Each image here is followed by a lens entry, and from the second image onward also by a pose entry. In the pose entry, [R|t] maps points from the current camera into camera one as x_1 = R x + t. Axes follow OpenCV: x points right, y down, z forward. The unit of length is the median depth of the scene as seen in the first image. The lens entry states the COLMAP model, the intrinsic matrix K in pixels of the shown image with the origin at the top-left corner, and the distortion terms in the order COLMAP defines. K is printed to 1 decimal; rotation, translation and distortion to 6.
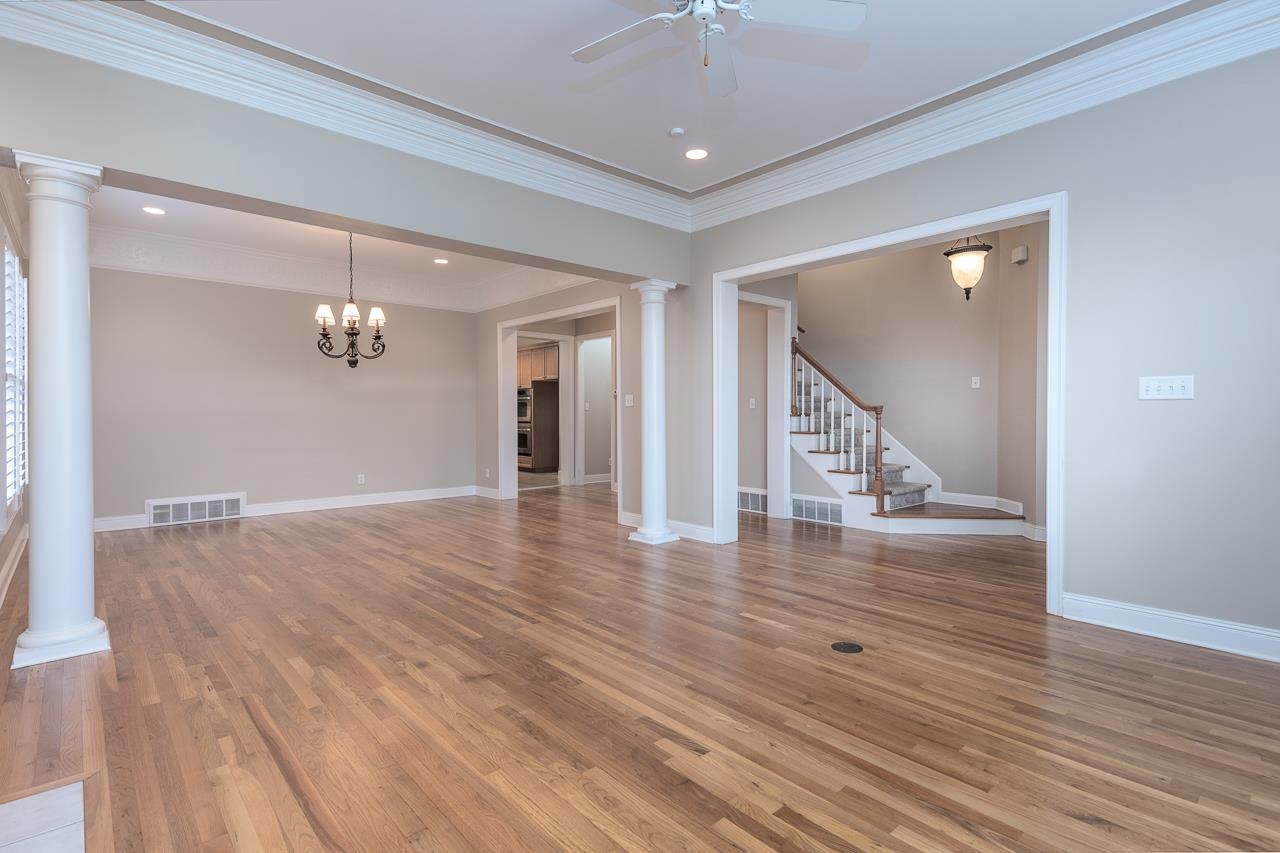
lens RADIAL K [[660.9, 0, 602.6], [0, 660.9, 423.1], [0, 0, 1]] dist [0.028481, -0.000105]
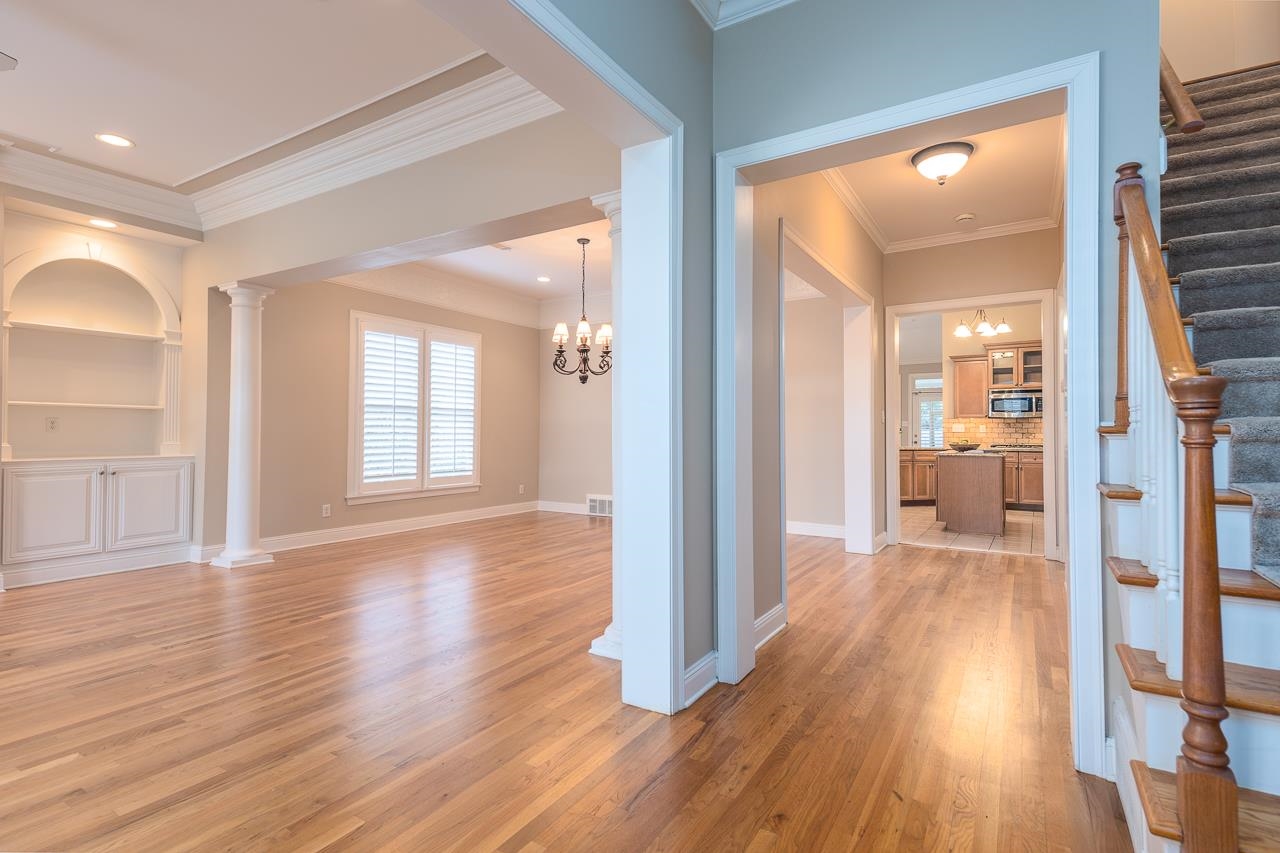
lens RADIAL K [[612.6, 0, 639.4], [0, 612.6, 422.5], [0, 0, 1]] dist [0.044973, -0.019765]
pose [[0.293585, -0.011874, -0.955859, 0.555106], [-0.016294, 0.999715, -0.017423, -0.007509], [0.955794, 0.020690, 0.293308, 0.805877]]
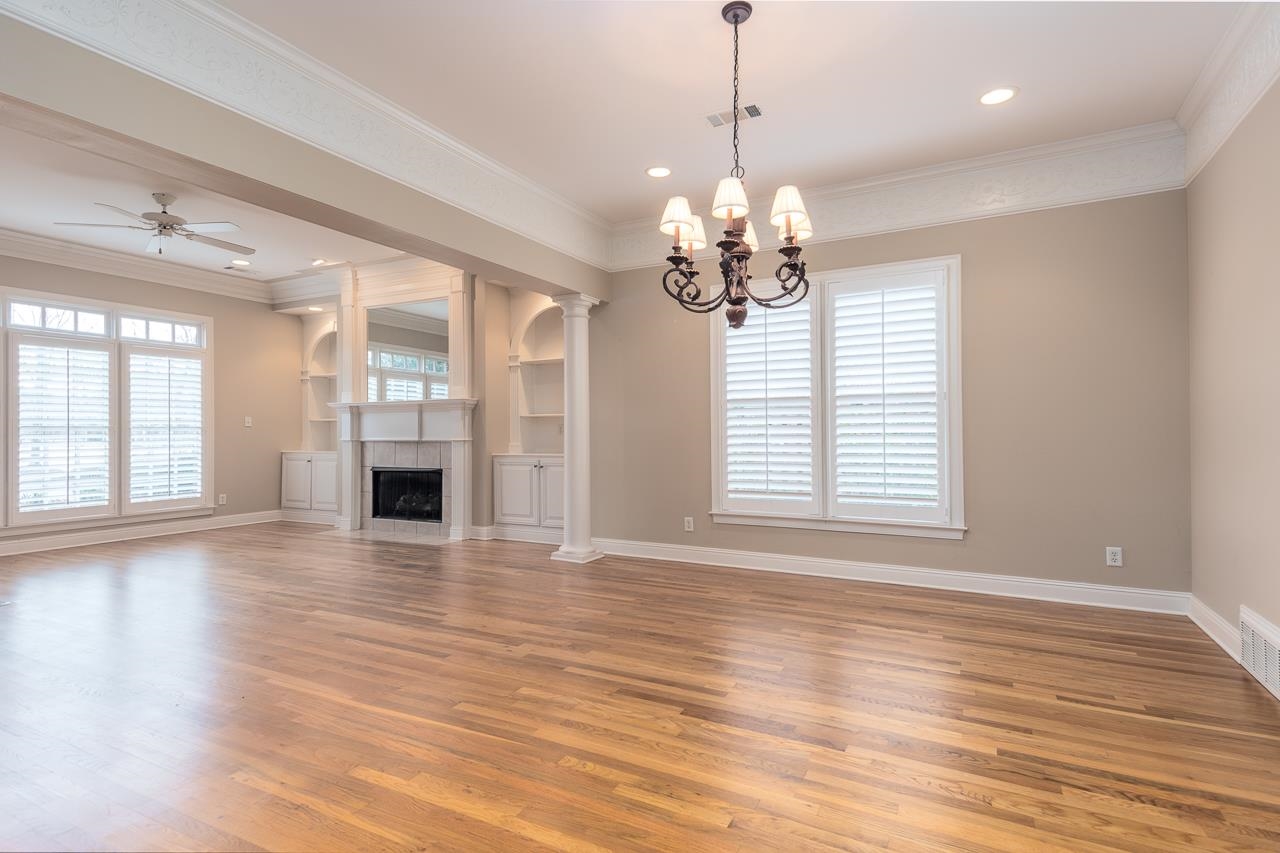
lens RADIAL K [[551.6, 0, 559.2], [0, 551.6, 429.8], [0, 0, 1]] dist [0.020288, -0.013043]
pose [[-0.917343, 0.004132, -0.398076, -0.082358], [0.002473, 0.999986, 0.004681, -0.011797], [0.398089, 0.003310, -0.917341, 1.266003]]
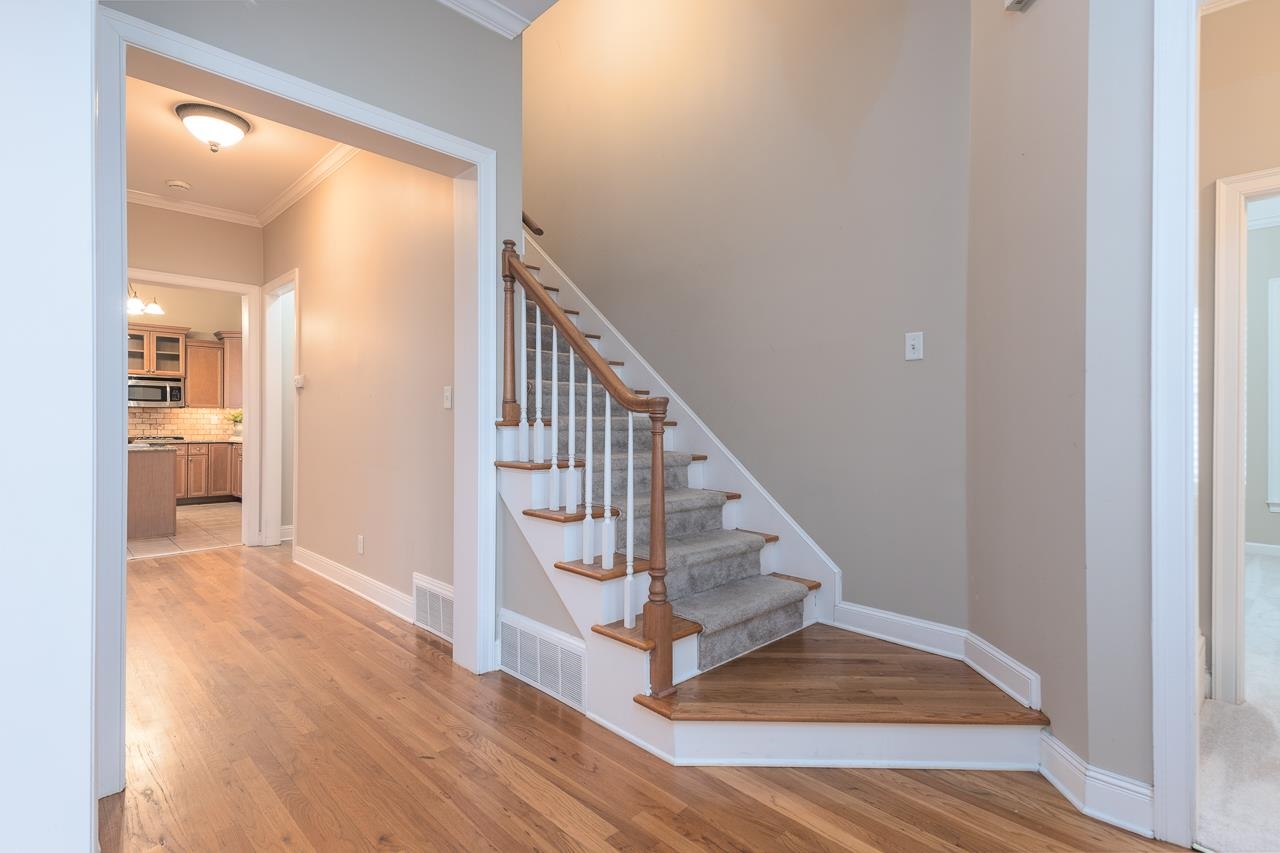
lens RADIAL K [[612.6, 0, 639.4], [0, 612.6, 422.5], [0, 0, 1]] dist [0.044973, -0.019765]
pose [[0.997776, 0.002243, 0.066617, 0.392058], [-0.001289, 0.999896, -0.014363, -0.007843], [-0.066642, 0.014245, 0.997675, 0.678258]]
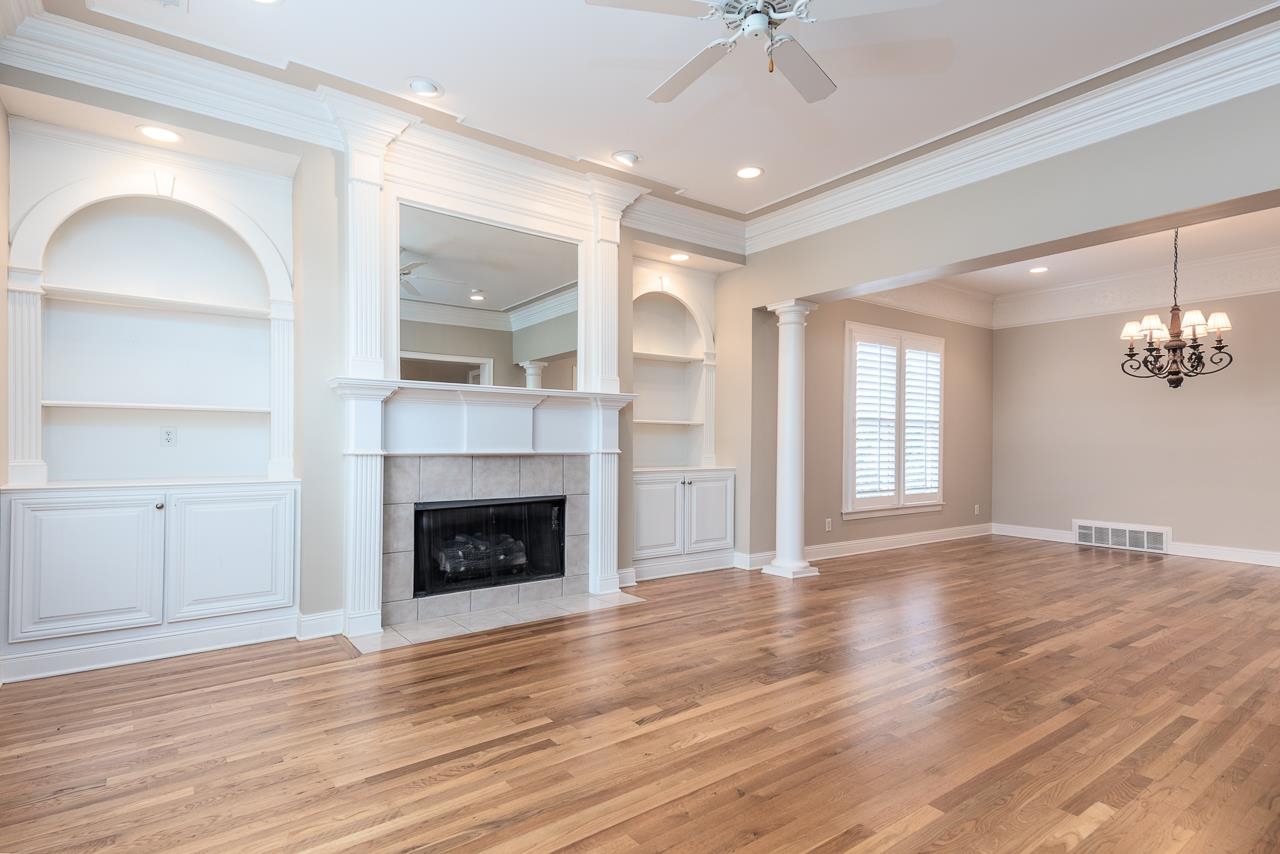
lens RADIAL K [[621.6, 0, 652.1], [0, 621.6, 440.9], [0, 0, 1]] dist [0.032973, -0.000819]
pose [[-0.077206, 0.000248, -0.997015, 0.469486], [-0.018113, 0.999835, 0.001651, -0.005821], [0.996851, 0.018186, -0.077189, 0.406110]]
